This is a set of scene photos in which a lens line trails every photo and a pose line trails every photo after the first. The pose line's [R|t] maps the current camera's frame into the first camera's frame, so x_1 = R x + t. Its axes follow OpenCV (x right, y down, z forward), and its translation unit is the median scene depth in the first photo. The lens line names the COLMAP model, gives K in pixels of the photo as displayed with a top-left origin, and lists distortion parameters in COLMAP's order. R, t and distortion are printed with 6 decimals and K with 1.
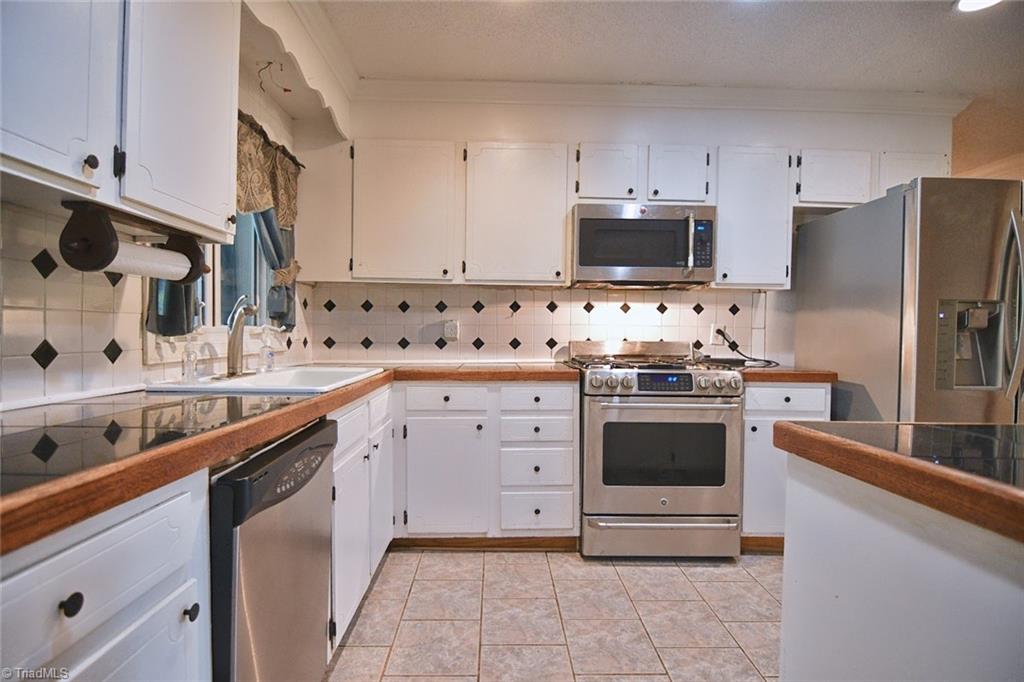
lens RADIAL K [[497.4, 0, 505.8], [0, 497.4, 342.5], [0, 0, 1]] dist [0.000781, -0.015985]
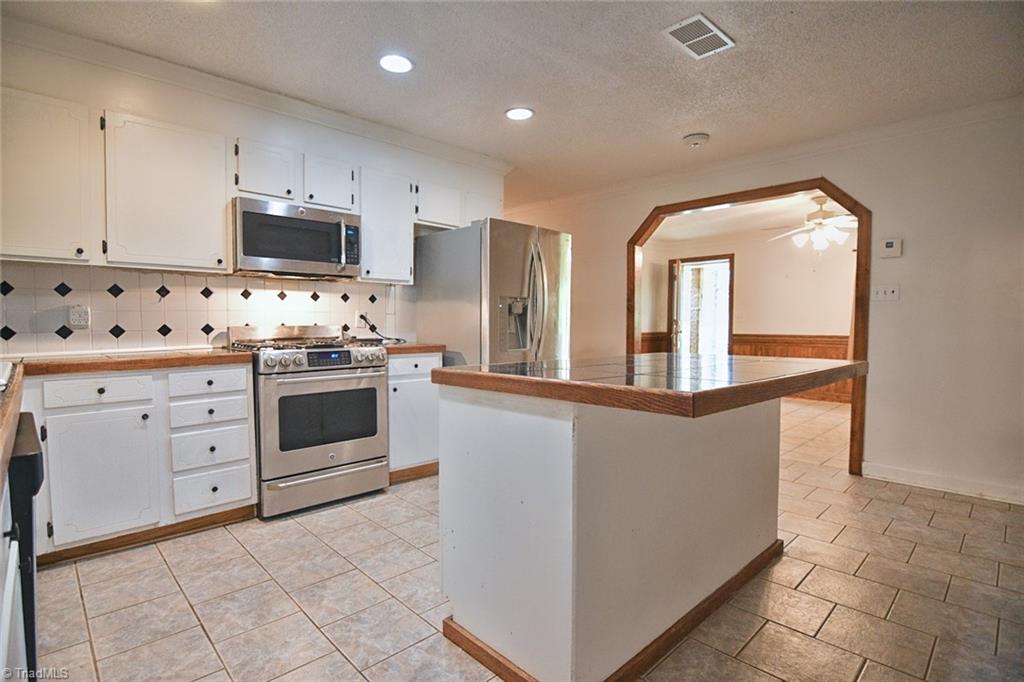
lens RADIAL K [[497.4, 0, 505.8], [0, 497.4, 342.5], [0, 0, 1]] dist [0.000781, -0.015985]
pose [[0.736184, -0.039982, 0.675599, -0.176067], [0.020376, 0.999110, 0.036924, 0.004412], [-0.676474, -0.013416, 0.736344, -0.178714]]
